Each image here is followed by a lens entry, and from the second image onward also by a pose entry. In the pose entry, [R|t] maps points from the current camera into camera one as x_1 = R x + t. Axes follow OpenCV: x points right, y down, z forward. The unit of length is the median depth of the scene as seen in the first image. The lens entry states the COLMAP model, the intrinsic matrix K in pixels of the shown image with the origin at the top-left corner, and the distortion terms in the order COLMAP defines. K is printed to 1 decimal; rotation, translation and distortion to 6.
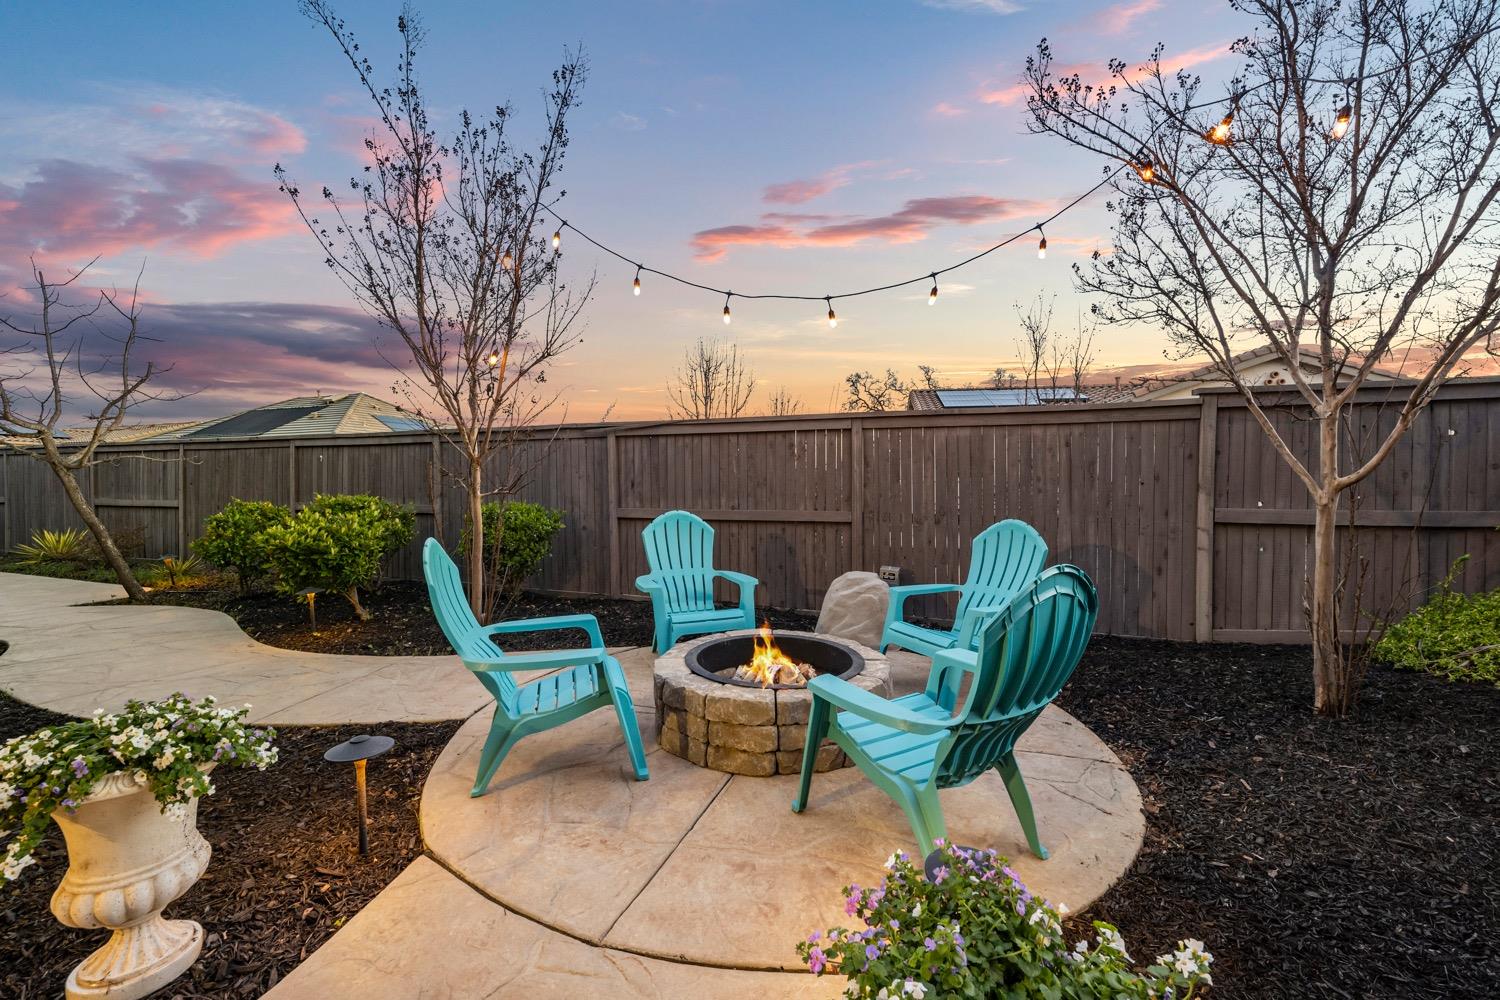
lens RADIAL K [[594.8, 0, 742.1], [0, 594.8, 496.2], [0, 0, 1]] dist [0.001999, 0.000214]
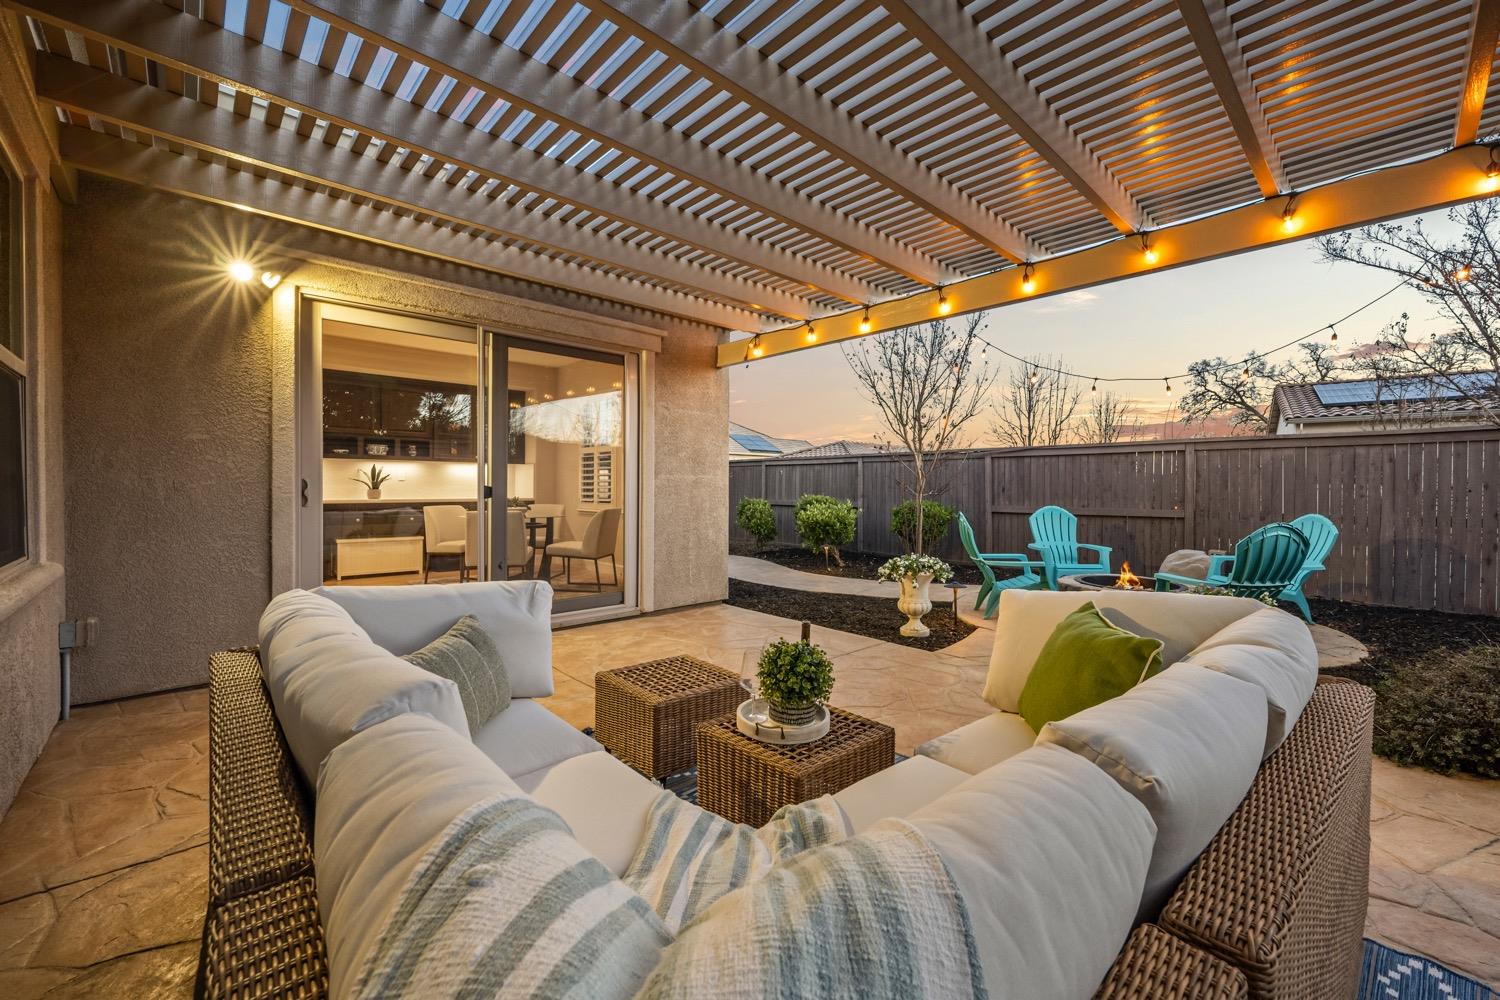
lens RADIAL K [[594.8, 0, 742.1], [0, 594.8, 496.2], [0, 0, 1]] dist [0.001999, 0.000214]
pose [[0.891633, 0.010442, -0.452638, -0.100915], [-0.014450, 0.999881, -0.005397, 0.014984], [0.452528, 0.011353, 0.891678, -0.660905]]
